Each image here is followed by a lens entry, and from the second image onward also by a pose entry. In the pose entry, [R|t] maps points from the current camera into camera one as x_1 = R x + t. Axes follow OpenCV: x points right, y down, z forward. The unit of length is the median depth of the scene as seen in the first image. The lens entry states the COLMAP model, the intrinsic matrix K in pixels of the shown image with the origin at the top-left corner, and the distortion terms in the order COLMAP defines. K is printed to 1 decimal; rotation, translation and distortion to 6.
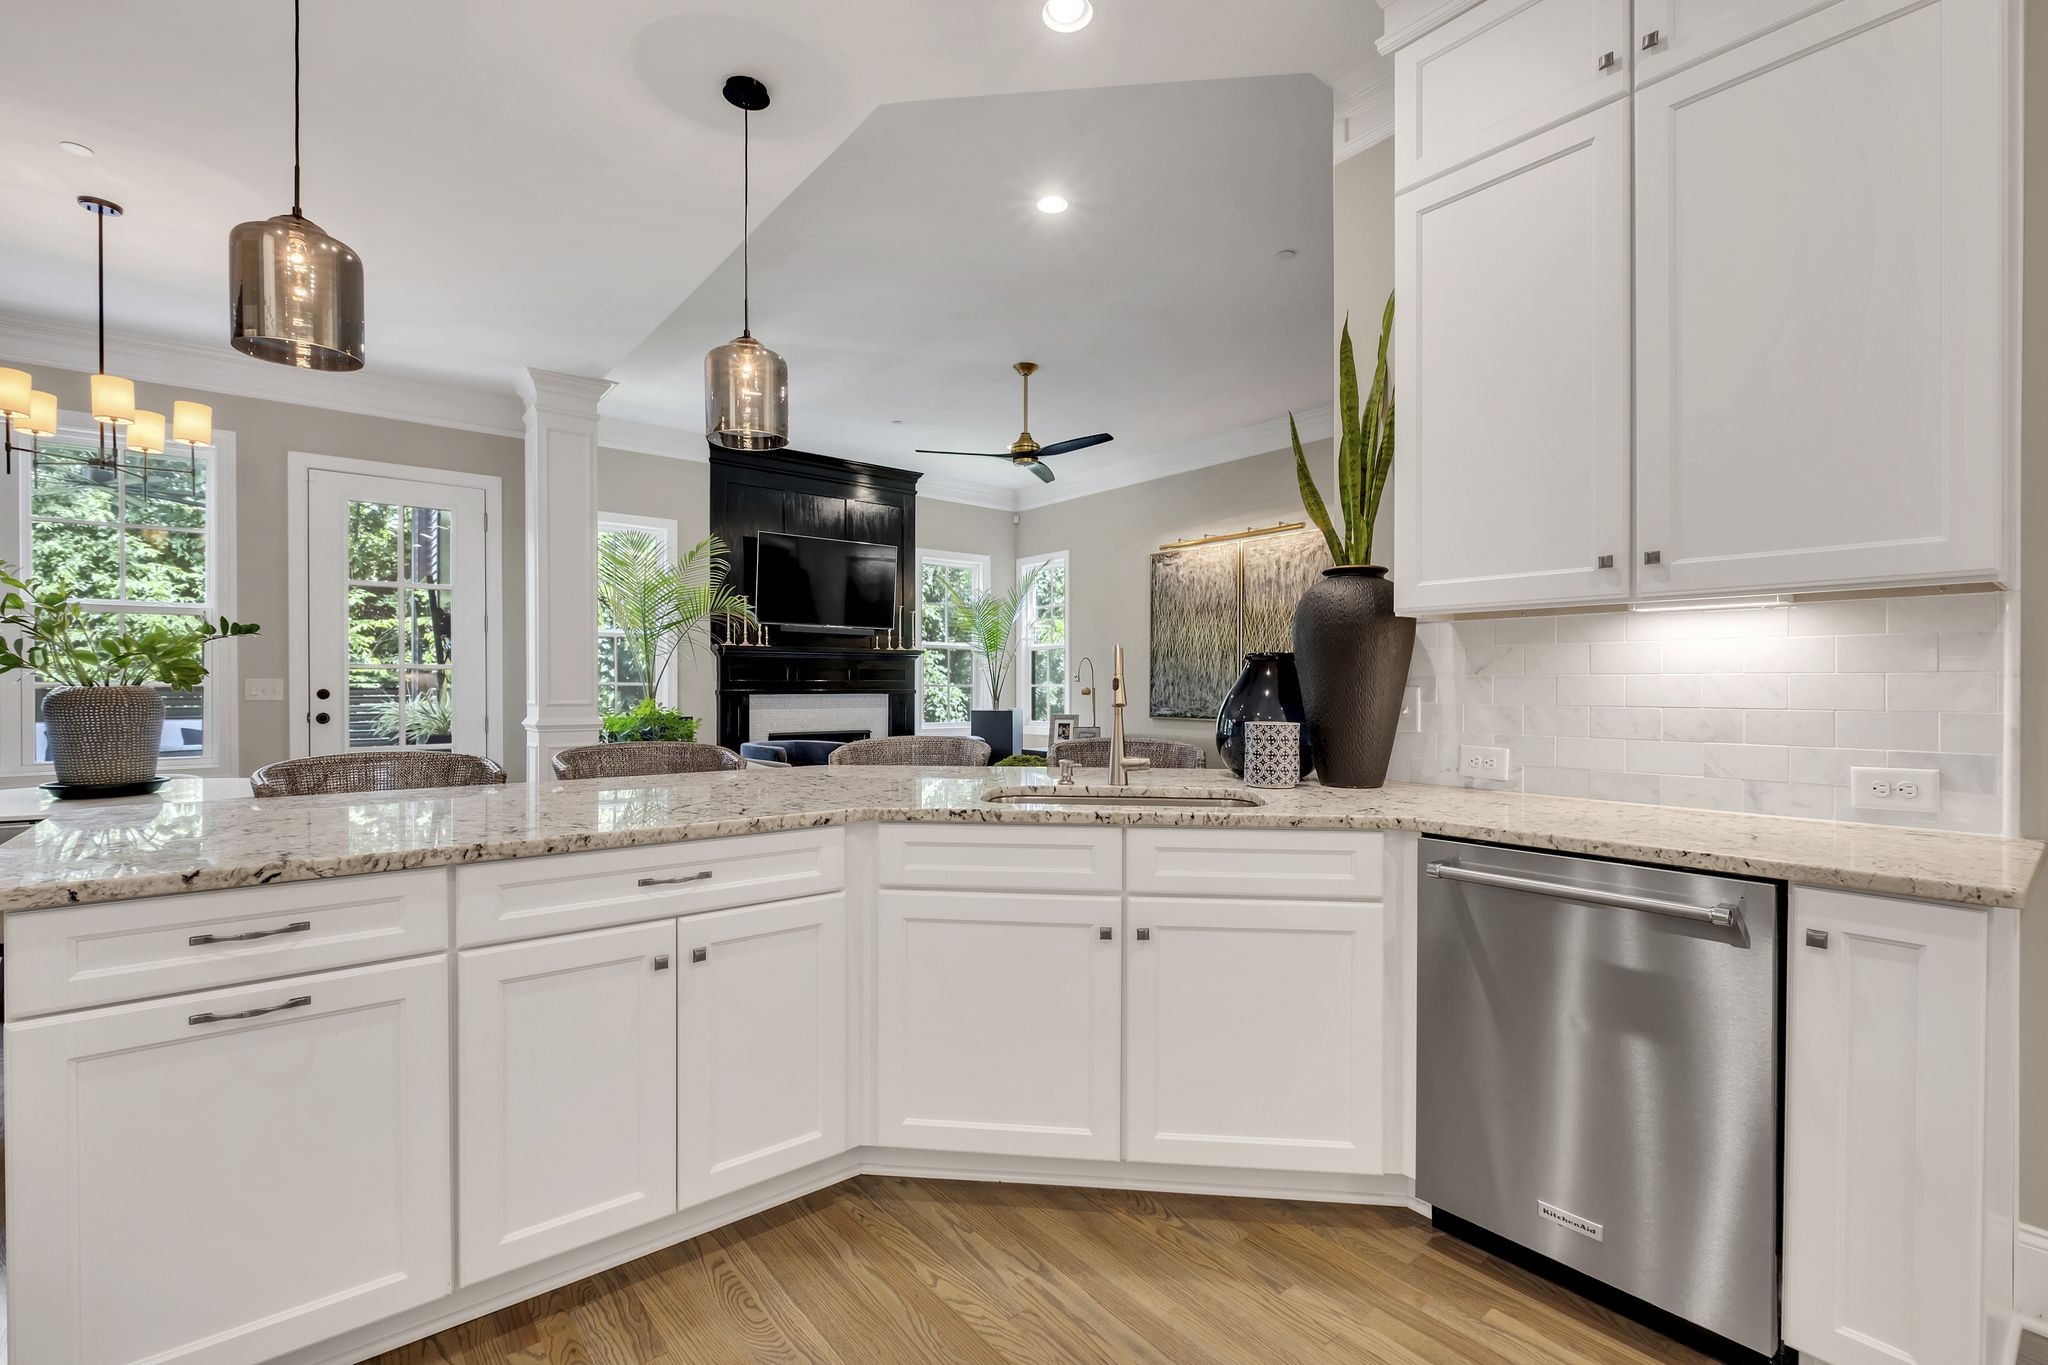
lens RADIAL K [[893.1, 0, 1024.5], [0, 893.1, 685.7], [0, 0, 1]] dist [-0.009668, 0.000080]
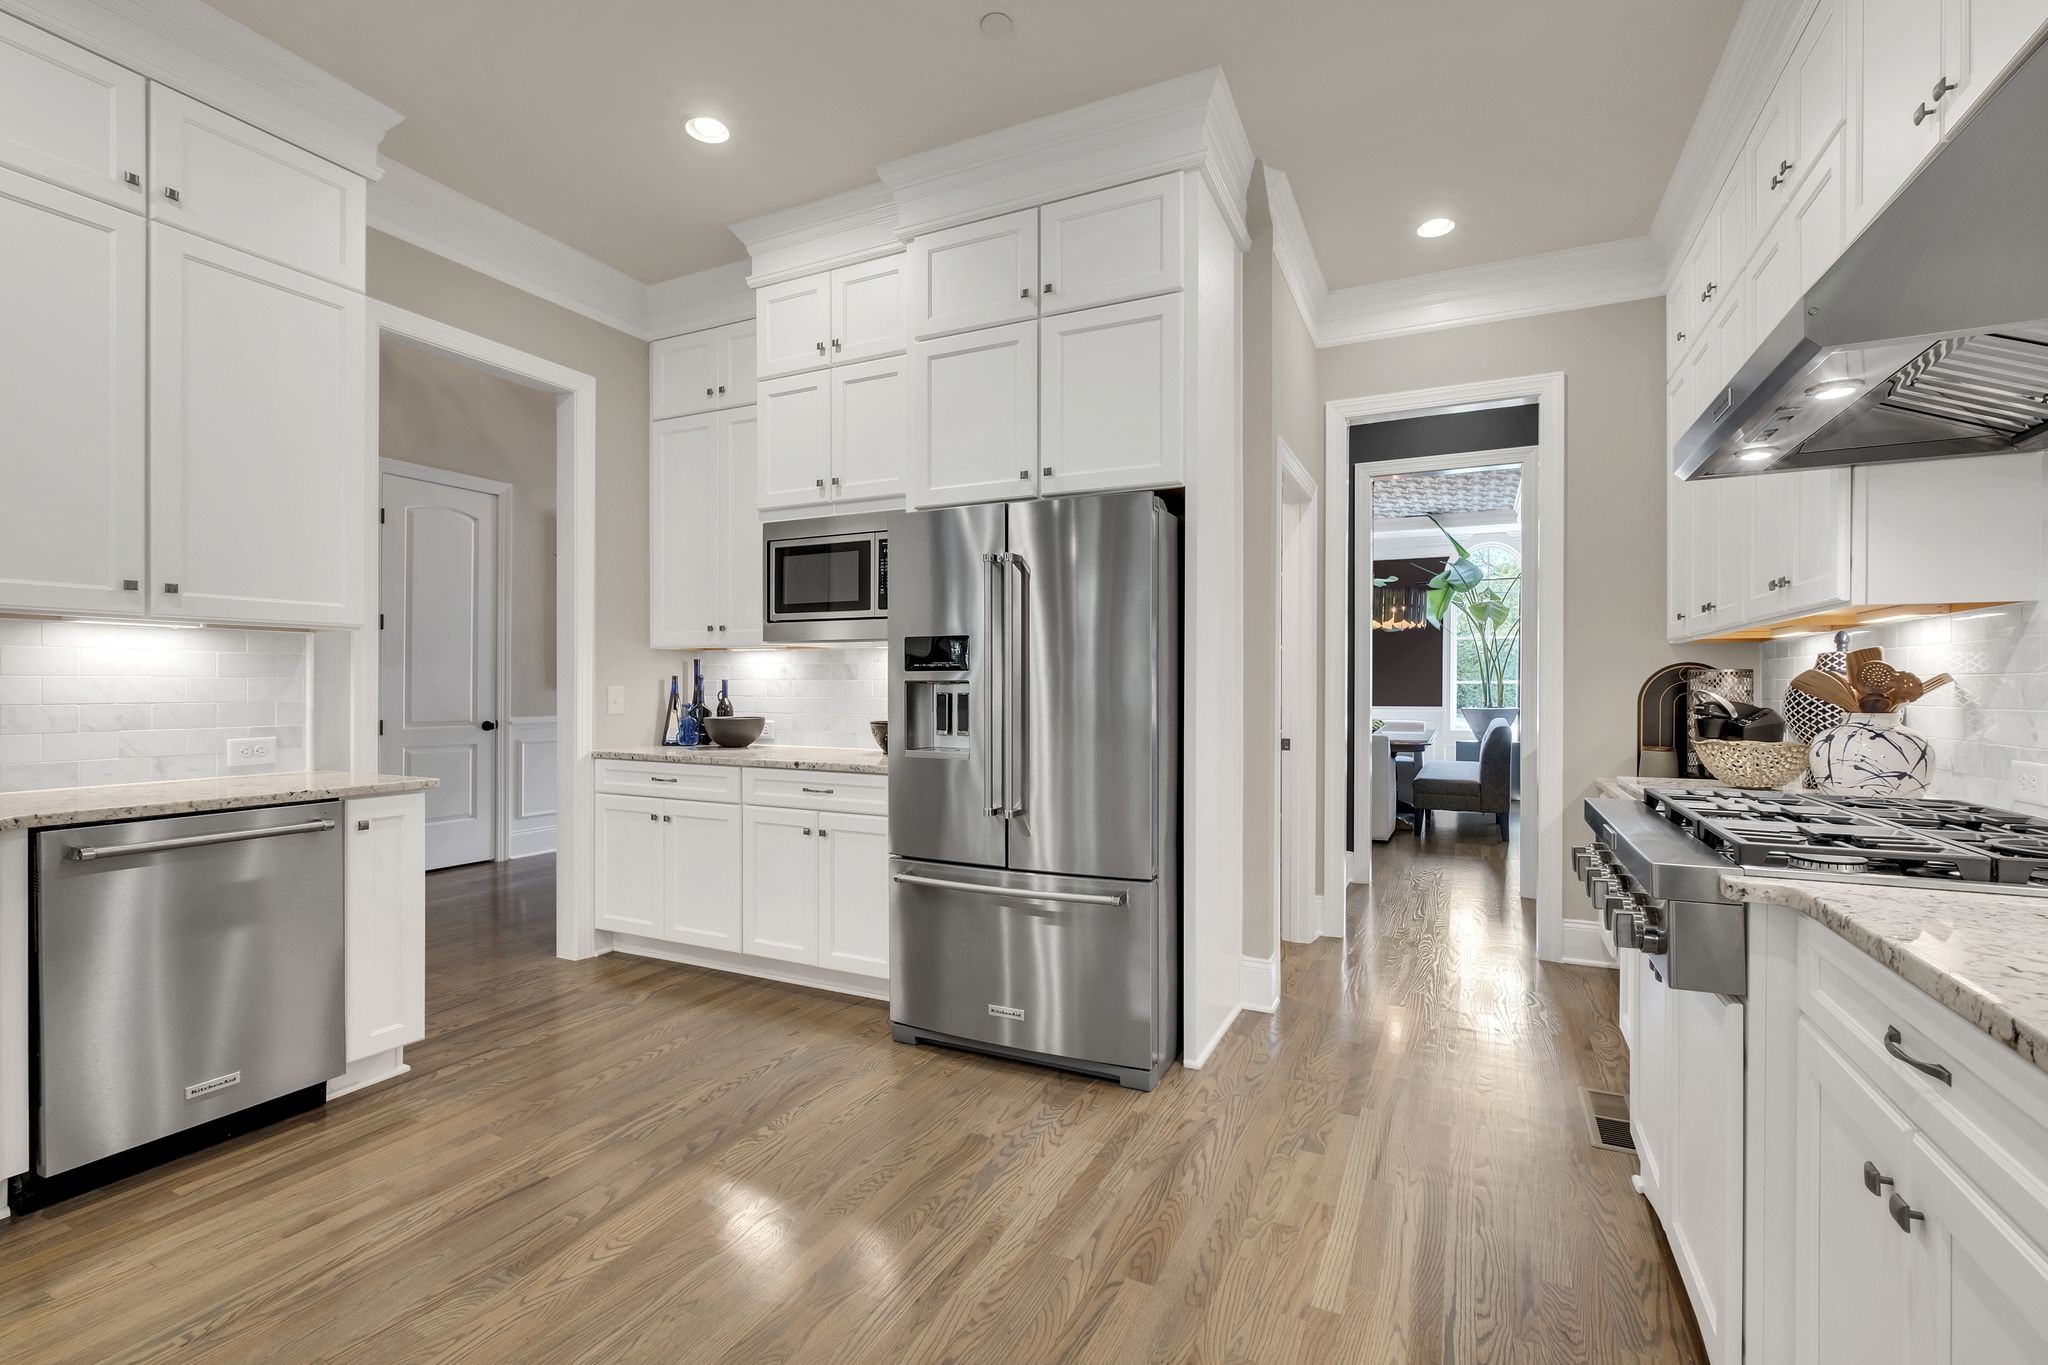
lens RADIAL K [[917.1, 0, 1021.6], [0, 917.1, 687.1], [0, 0, 1]] dist [-0.000220, -0.000025]
pose [[-0.427684, -0.001323, 0.903928, -0.691872], [-0.001606, 0.999998, 0.000704, -0.000833], [-0.903927, -0.001151, -0.427685, 0.291592]]
